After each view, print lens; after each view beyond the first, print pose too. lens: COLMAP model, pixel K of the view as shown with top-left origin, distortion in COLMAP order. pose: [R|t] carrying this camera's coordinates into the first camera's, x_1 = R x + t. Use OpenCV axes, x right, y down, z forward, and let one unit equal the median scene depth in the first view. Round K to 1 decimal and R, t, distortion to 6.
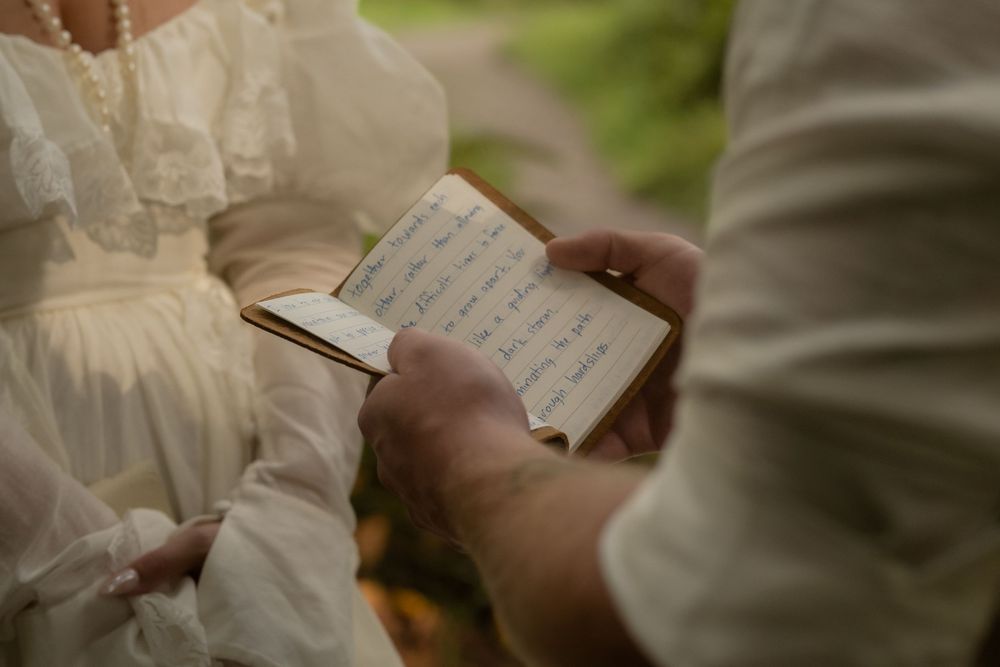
lens RADIAL K [[1396.5, 0, 500.0], [0, 1396.5, 335.0], [0, 0, 1]] dist [-0.029607, 0.000000]
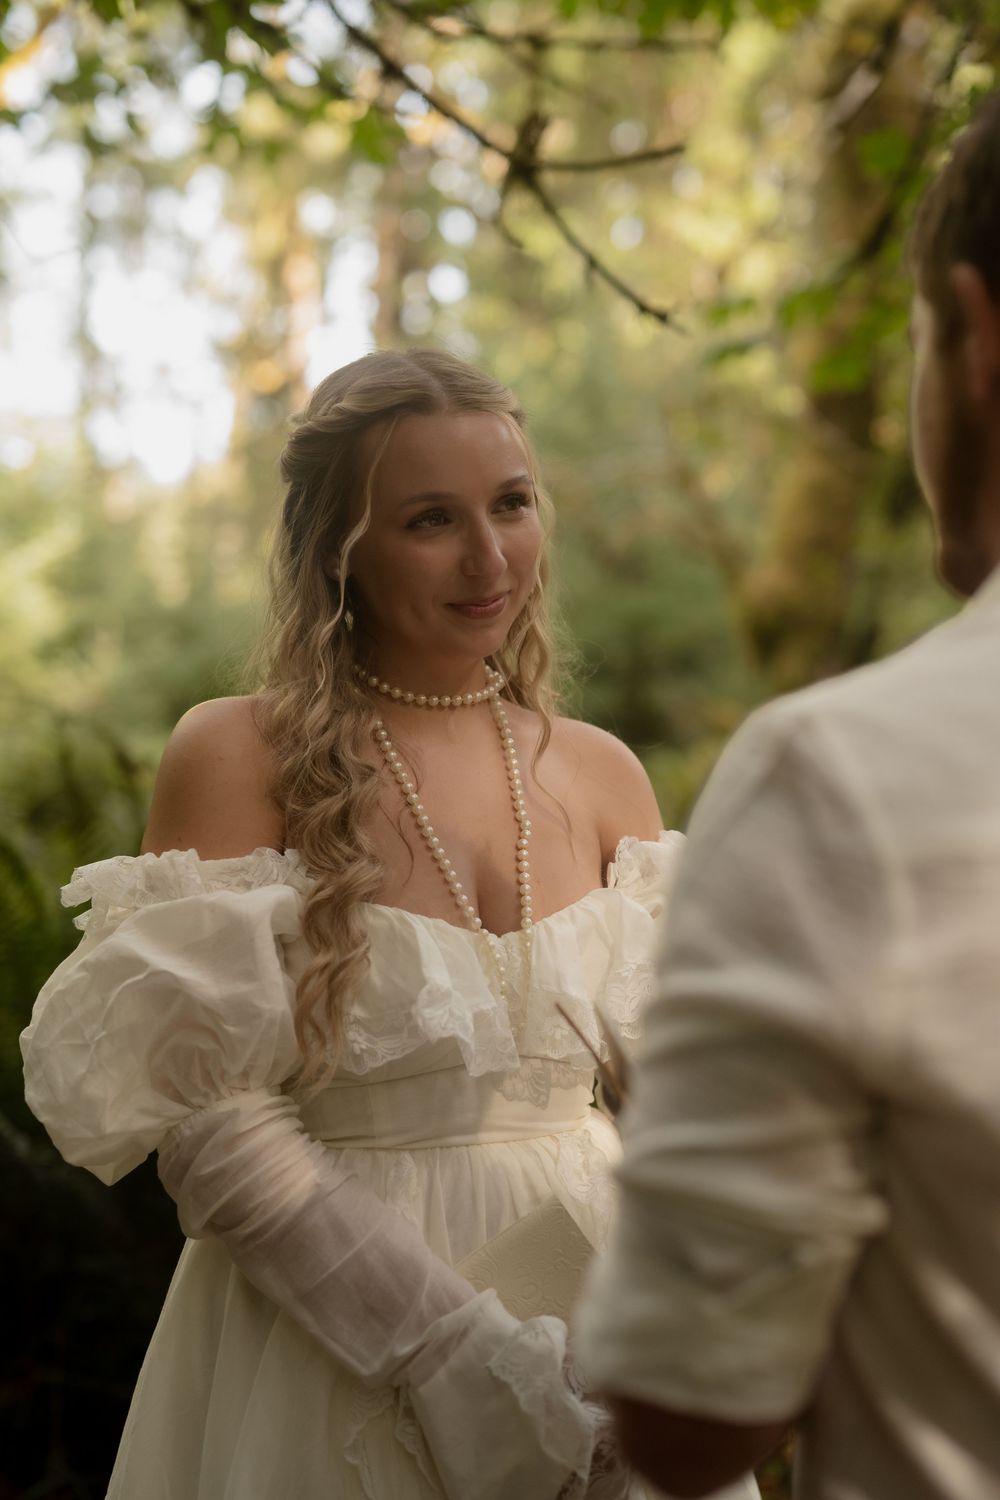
lens RADIAL K [[2094.8, 0, 500.8], [0, 2094.8, 750.3], [0, 0, 1]] dist [-0.029607, 0.000000]
pose [[0.927086, -0.012889, -0.374628, 0.400665], [-0.085339, 0.965907, -0.244419, 0.092626], [0.365006, 0.258568, 0.894379, -0.693612]]
